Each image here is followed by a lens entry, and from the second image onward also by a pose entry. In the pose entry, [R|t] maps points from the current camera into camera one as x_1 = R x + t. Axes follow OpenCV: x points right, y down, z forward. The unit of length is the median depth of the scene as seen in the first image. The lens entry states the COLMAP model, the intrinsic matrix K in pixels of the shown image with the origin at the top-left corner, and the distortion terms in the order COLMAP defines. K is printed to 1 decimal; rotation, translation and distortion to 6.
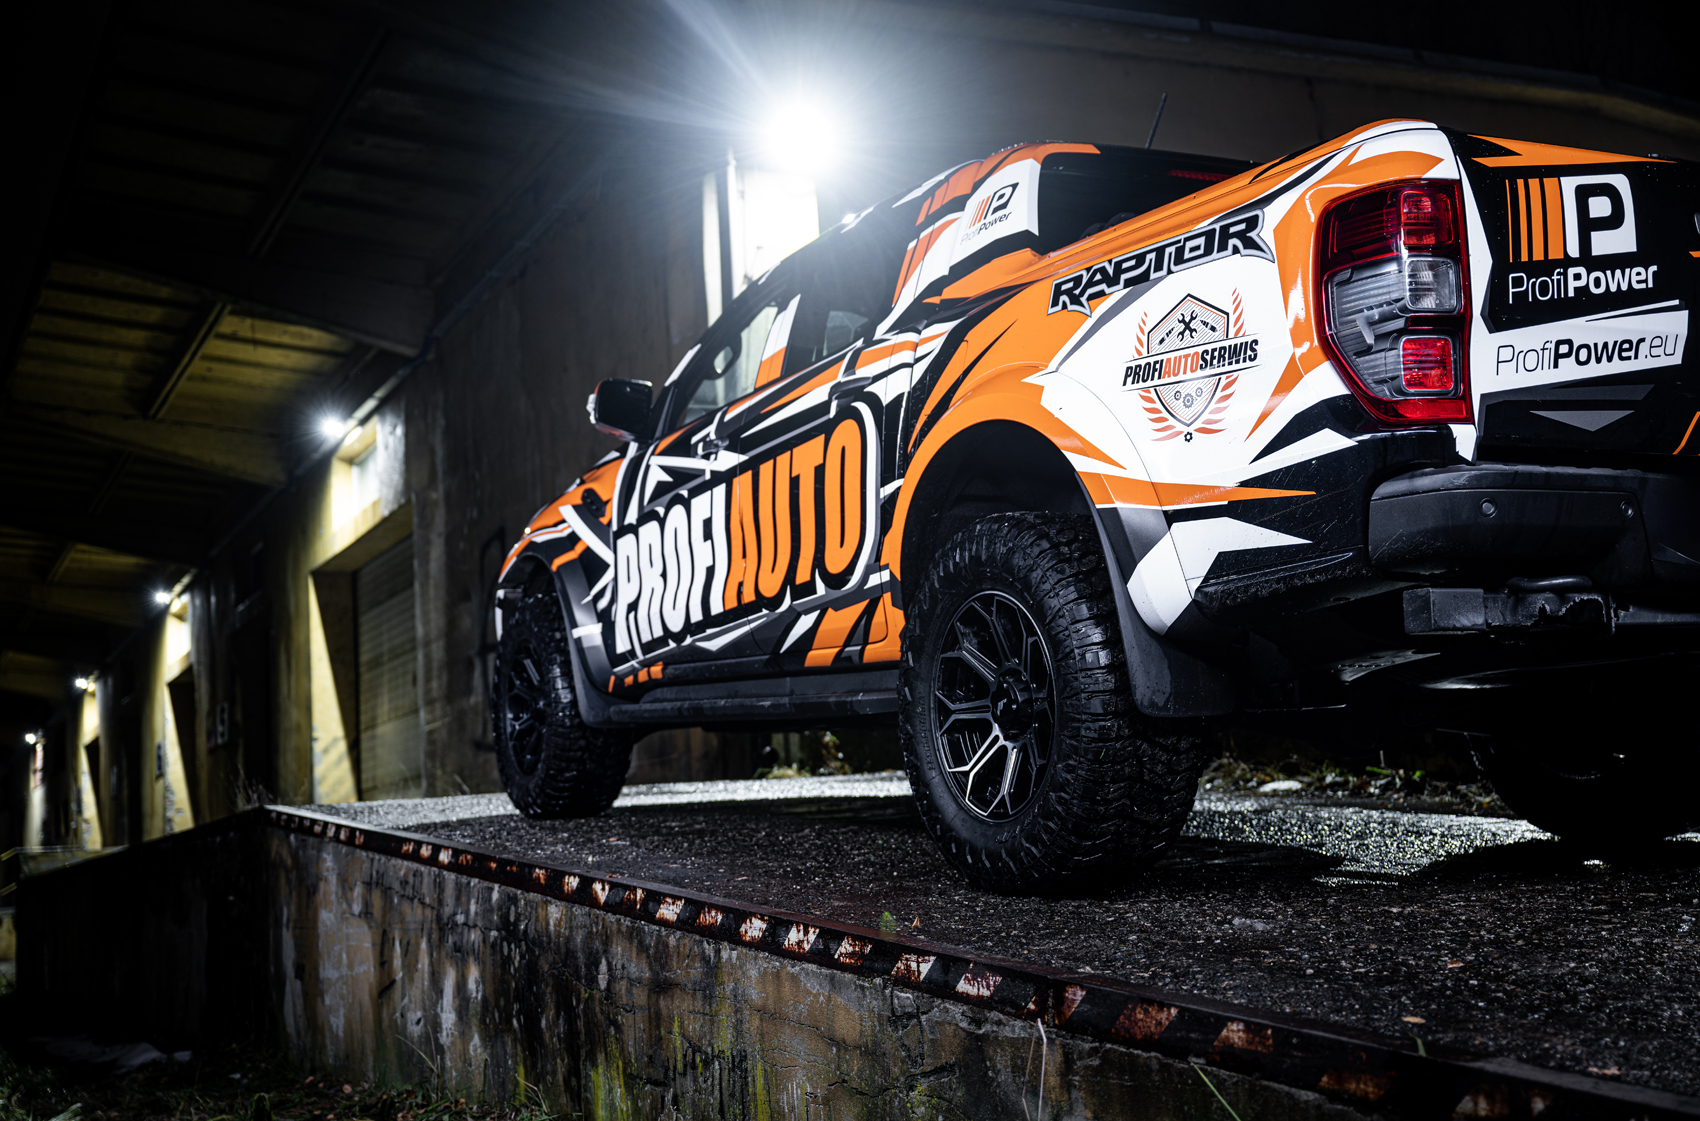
lens RADIAL K [[1868.7, 0, 850.0], [0, 1868.7, 560.5], [0, 0, 1]] dist [0.002606, 0.007010]
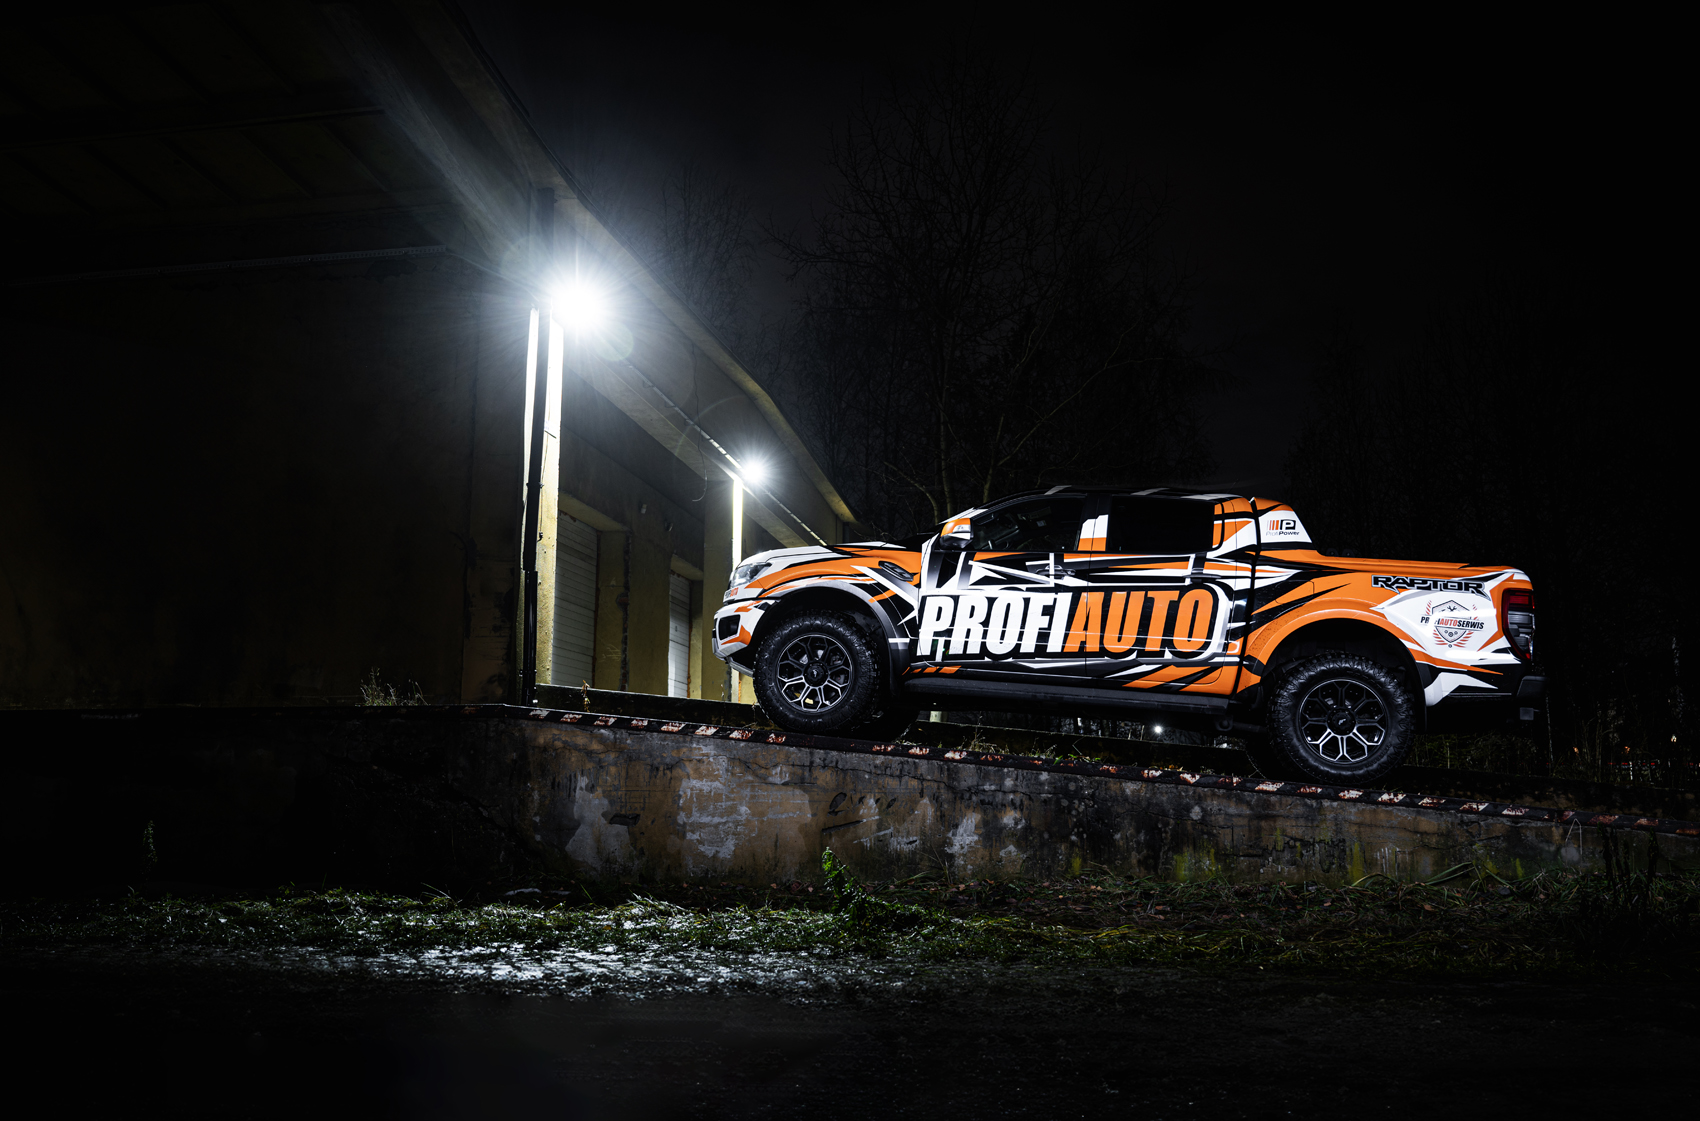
lens RADIAL K [[1397.3, 0, 850.0], [0, 1397.3, 560.5], [0, 0, 1]] dist [0.000336, 0.002799]
pose [[0.619564, 0.199870, 0.759073, -1.637315], [-0.169159, 0.978314, -0.119528, 0.177293], [-0.766502, -0.054349, 0.639938, 0.208165]]
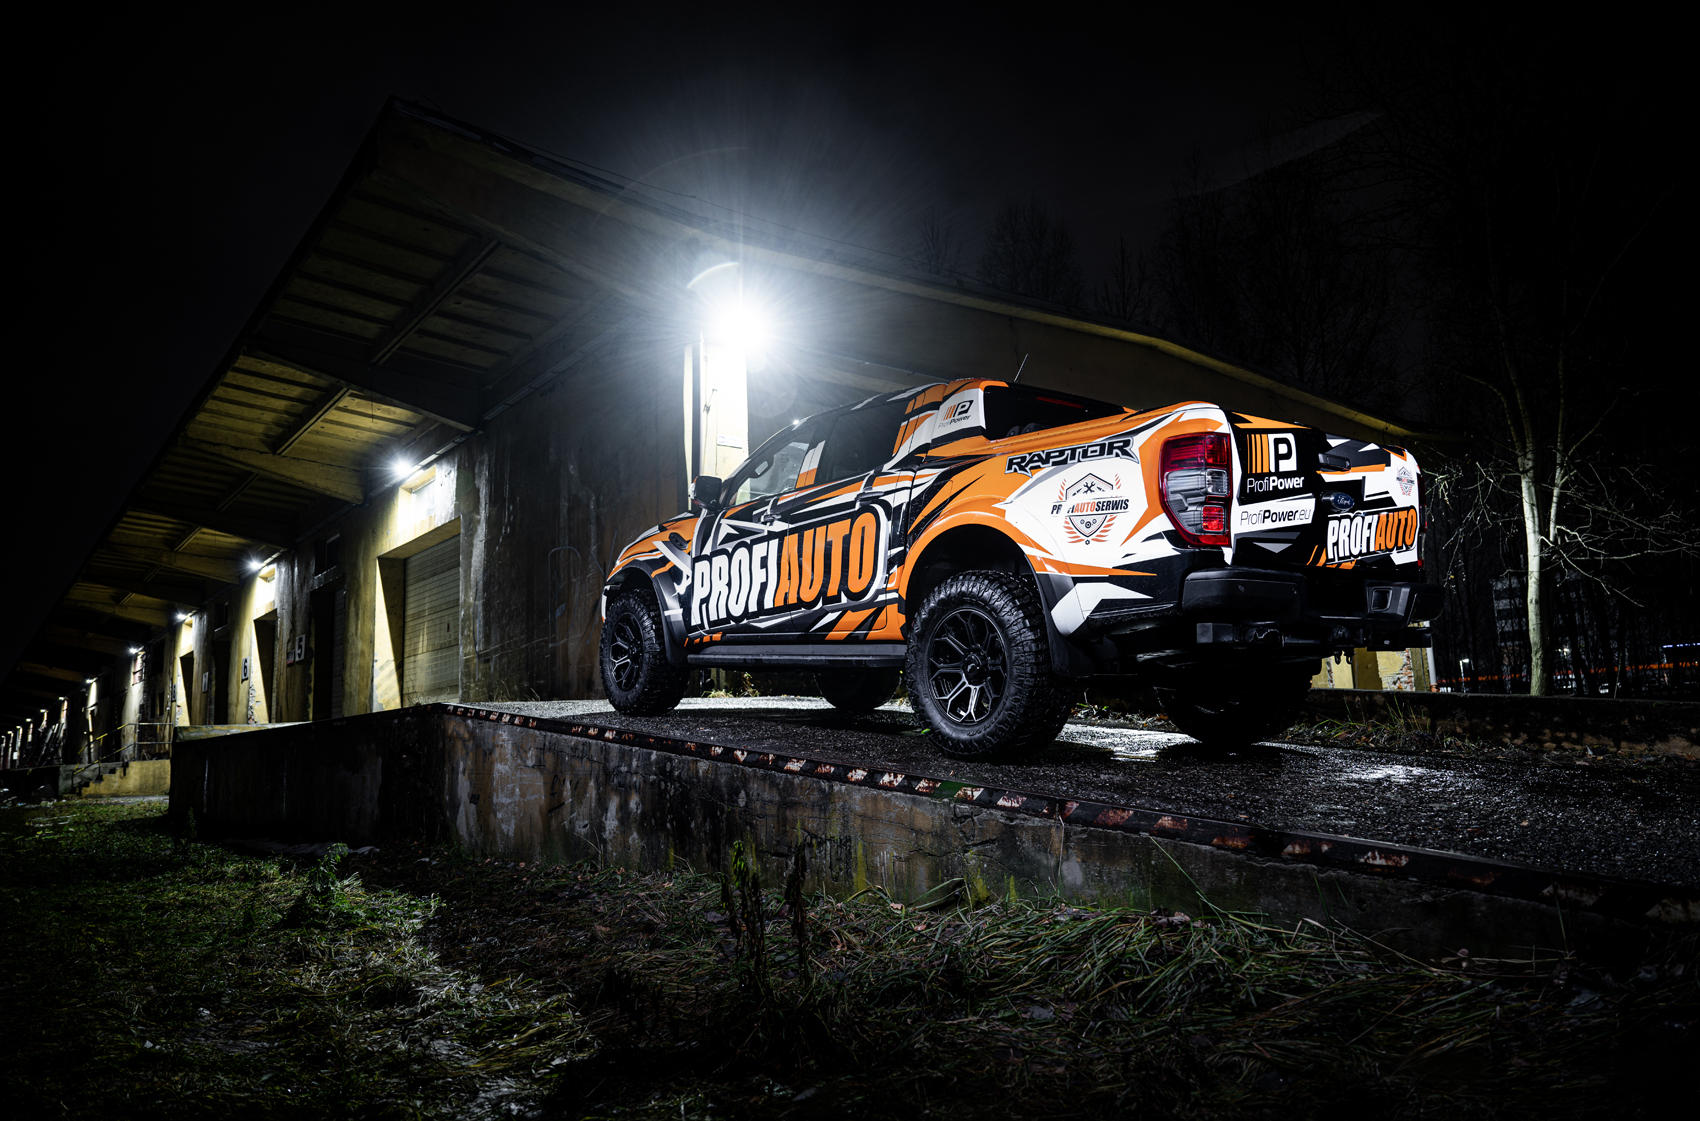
lens RADIAL K [[1142.9, 0, 850.0], [0, 1142.9, 560.5], [0, 0, 1]] dist [-0.000340, 0.000472]
pose [[0.984517, 0.056690, 0.165871, -0.210429], [-0.055729, 0.998391, -0.010446, -0.013231], [-0.166197, 0.001040, 0.986092, -0.150752]]
